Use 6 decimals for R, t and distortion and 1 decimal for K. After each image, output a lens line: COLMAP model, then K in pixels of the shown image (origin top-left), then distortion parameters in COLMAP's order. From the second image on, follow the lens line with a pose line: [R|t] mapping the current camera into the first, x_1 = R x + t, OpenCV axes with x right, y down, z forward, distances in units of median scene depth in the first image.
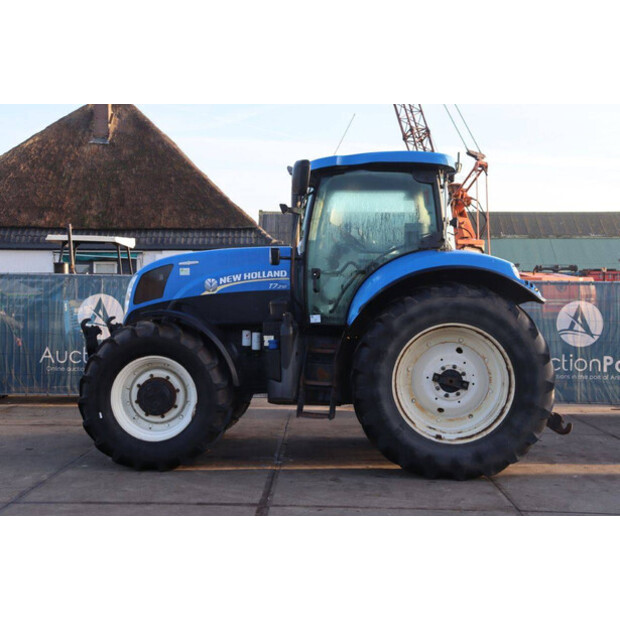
lens RADIAL K [[869.9, 0, 305.5], [0, 869.9, 311.1], [0, 0, 1]] dist [0.084930, 0.000000]
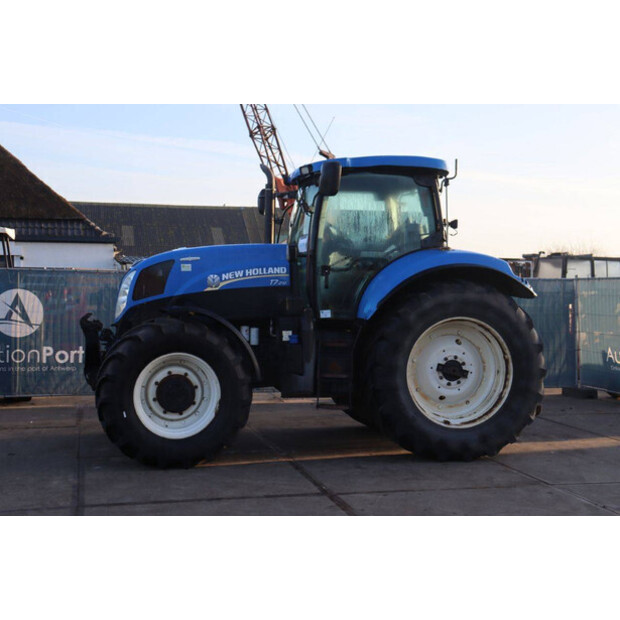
lens RADIAL K [[869.9, 0, 307.6], [0, 869.9, 308.2], [0, 0, 1]] dist [0.084930, 0.000000]
pose [[0.963861, -0.006574, 0.266324, -0.288165], [0.005357, 0.999972, 0.005293, -0.003674], [-0.266351, -0.003675, 0.963869, 0.005153]]
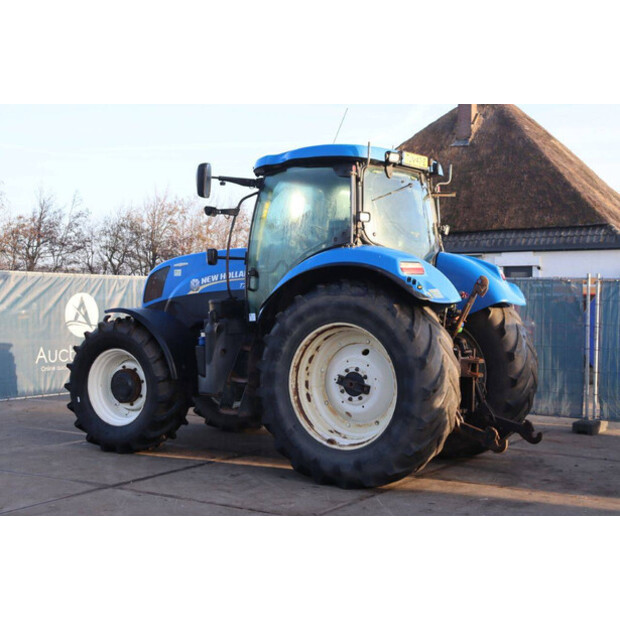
lens RADIAL K [[913.4, 0, 308.6], [0, 913.4, 311.4], [0, 0, 1]] dist [0.114579, 0.000000]
pose [[0.859659, 0.007863, -0.510808, 0.618262], [-0.011917, 0.999918, -0.004662, 0.006204], [0.510729, 0.010095, 0.859682, 0.117121]]
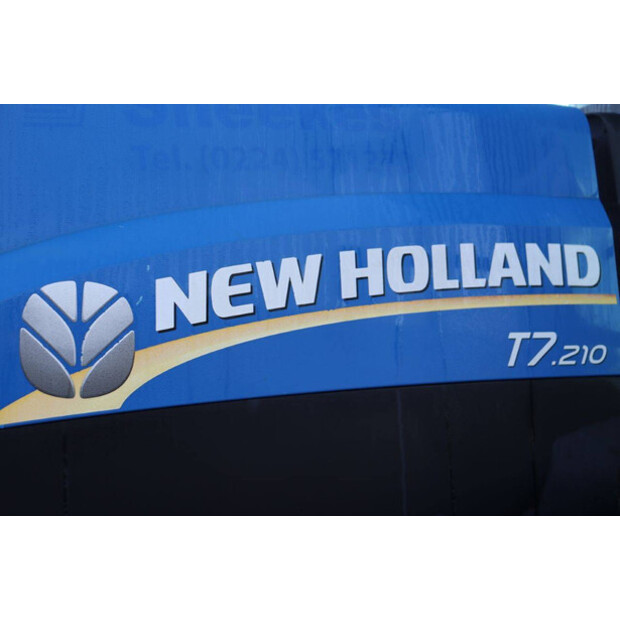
lens RADIAL K [[913.4, 0, 309.1], [0, 913.4, 310.0], [0, 0, 1]] dist [0.114579, 0.000000]
pose [[0.927158, 0.021056, 0.374080, -0.133526], [0.026445, 0.992252, -0.121396, -0.019162], [-0.373737, 0.122446, 0.919417, 0.931843]]
